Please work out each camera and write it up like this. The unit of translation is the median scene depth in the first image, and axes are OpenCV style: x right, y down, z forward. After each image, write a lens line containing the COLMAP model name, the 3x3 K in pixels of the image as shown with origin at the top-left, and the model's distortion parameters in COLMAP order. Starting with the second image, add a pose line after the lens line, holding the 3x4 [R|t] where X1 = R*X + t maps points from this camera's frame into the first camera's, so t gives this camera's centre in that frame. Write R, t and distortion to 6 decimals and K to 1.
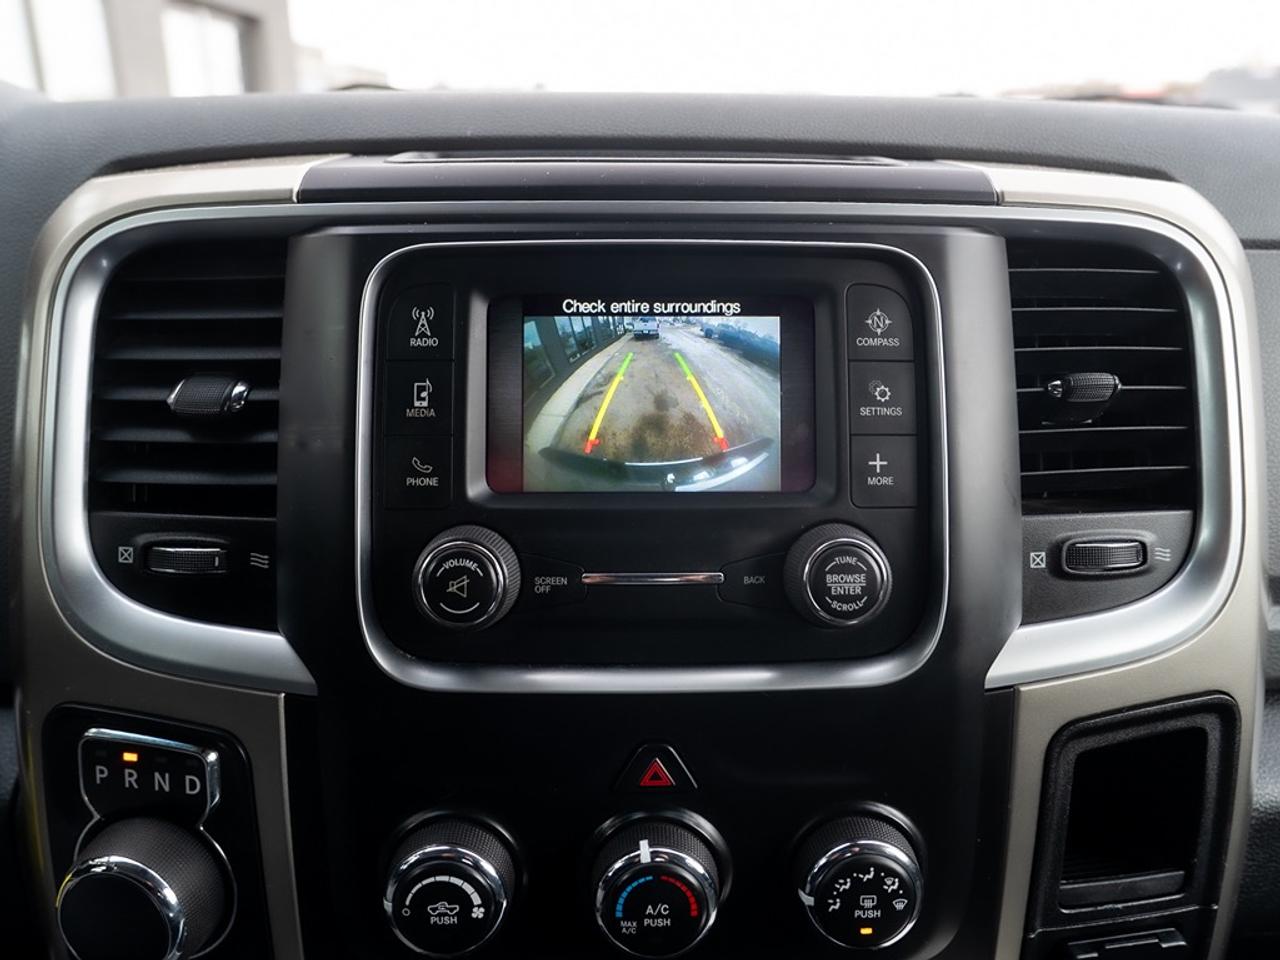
lens RADIAL K [[946.0, 0, 643.5], [0, 946.0, 396.8], [0, 0, 1]] dist [-0.008361, -0.003381]
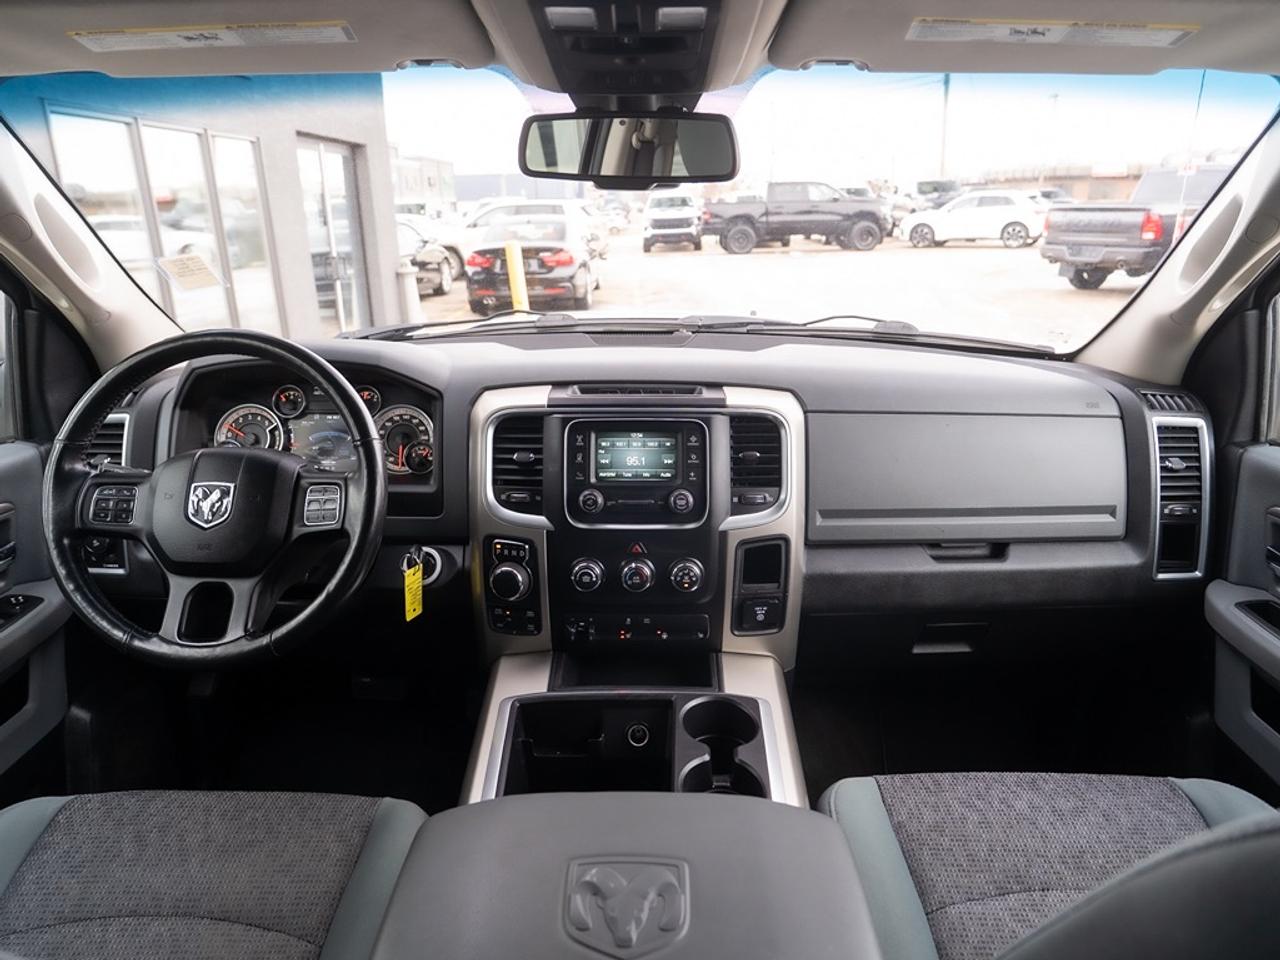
lens RADIAL K [[830.7, 0, 639.7], [0, 830.7, 473.3], [0, 0, 1]] dist [-0.025464, 0.000043]
pose [[0.999326, 0.004732, -0.036391, 0.152779], [-0.003473, 0.999396, 0.034576, -0.055764], [0.036533, -0.034426, 0.998739, -2.533590]]
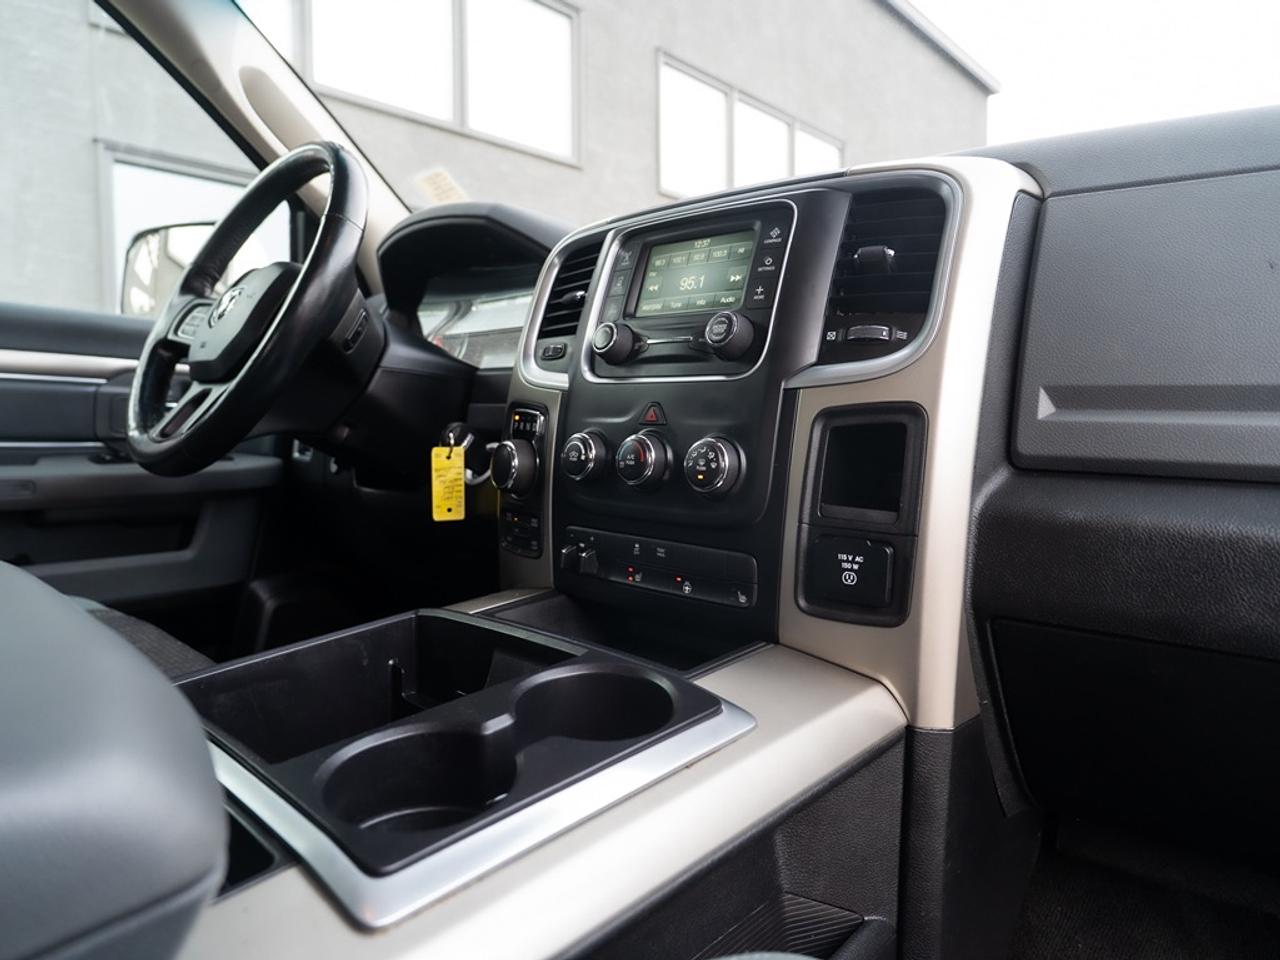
lens RADIAL K [[803.1, 0, 639.2], [0, 803.1, 470.1], [0, 0, 1]] dist [-0.012565, -0.000325]
pose [[0.722028, 0.057199, -0.689496, 1.364962], [-0.199004, 0.971631, -0.127789, 0.777134], [0.662626, 0.229479, 0.712928, -0.434912]]
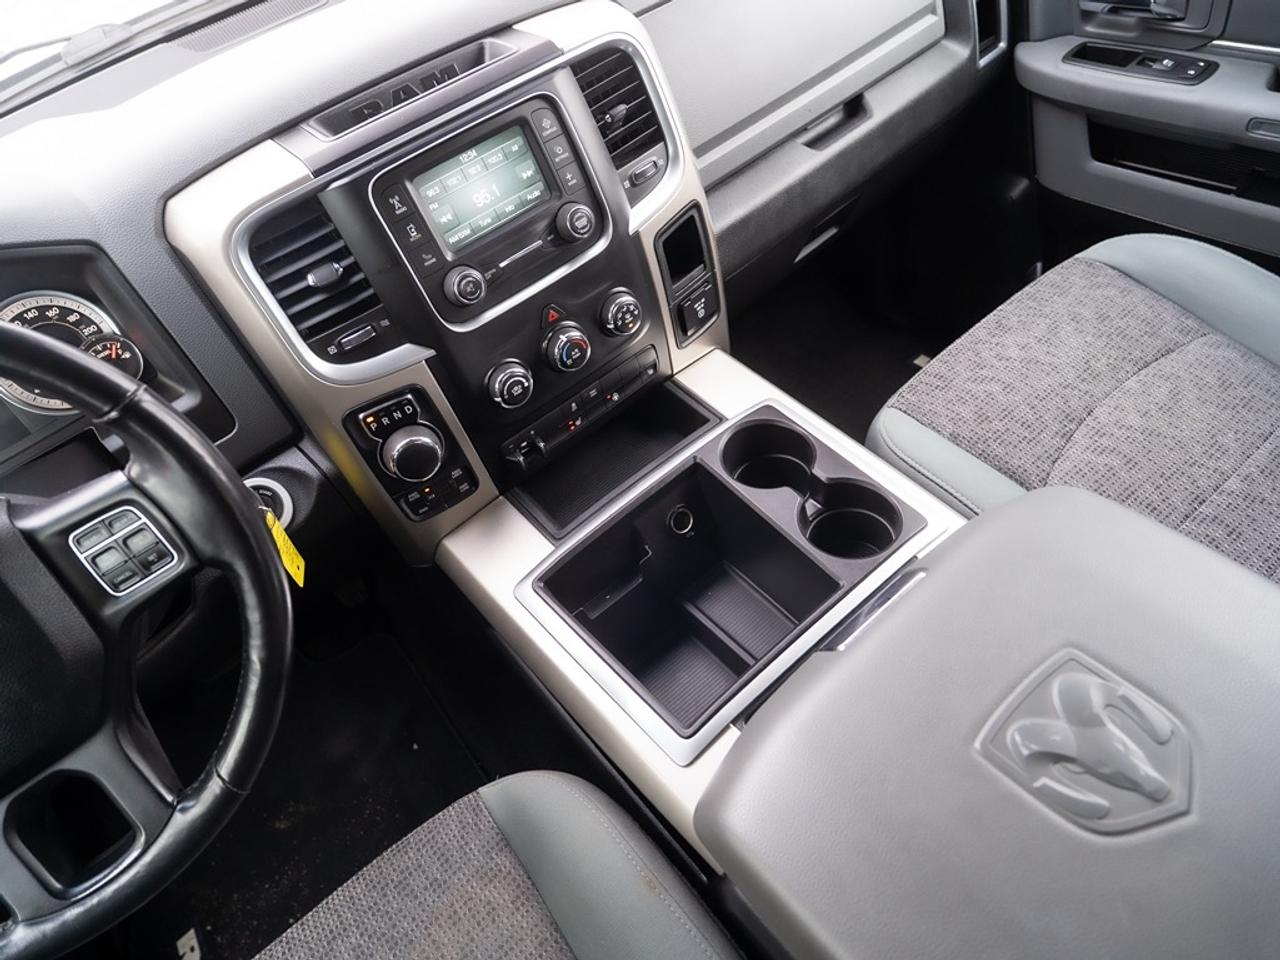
lens RADIAL K [[787.7, 0, 640.0], [0, 787.7, 480.0], [0, 0, 1]] dist [-0.017278, -0.002627]
pose [[0.779494, -0.555383, 0.289722, -0.728365], [0.355770, 0.773193, 0.524977, -0.366083], [-0.515574, -0.306142, 0.800288, -1.173165]]
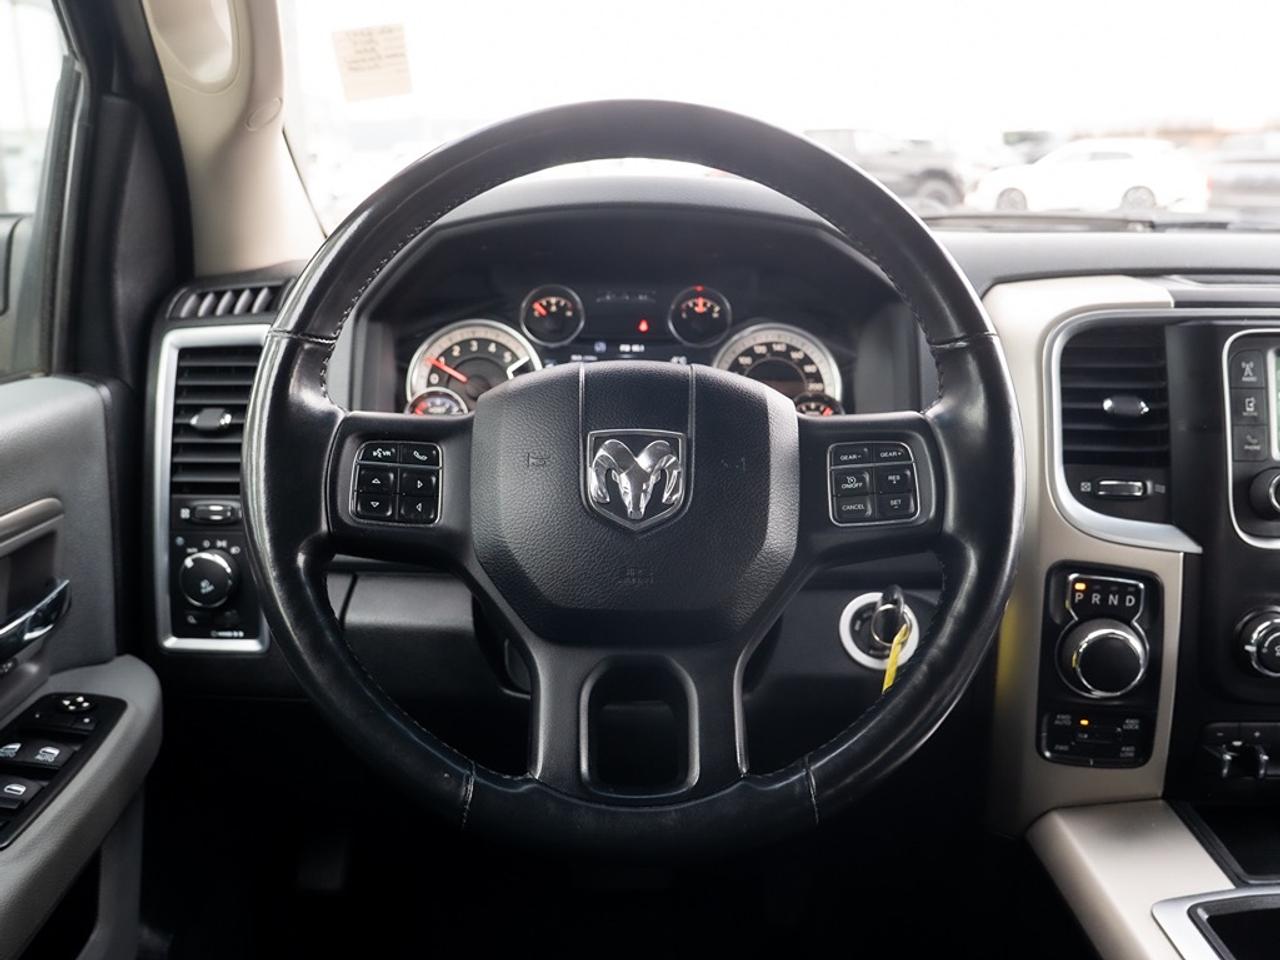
lens RADIAL K [[1148.5, 0, 640.0], [0, 1148.5, 480.0], [0, 0, 1]] dist [-0.027889, 0.006101]
pose [[0.999984, 0.005661, 0.000543, -1.527028], [-0.005655, 0.999928, -0.010615, 0.190082], [-0.000604, 0.010612, 0.999944, -1.421050]]
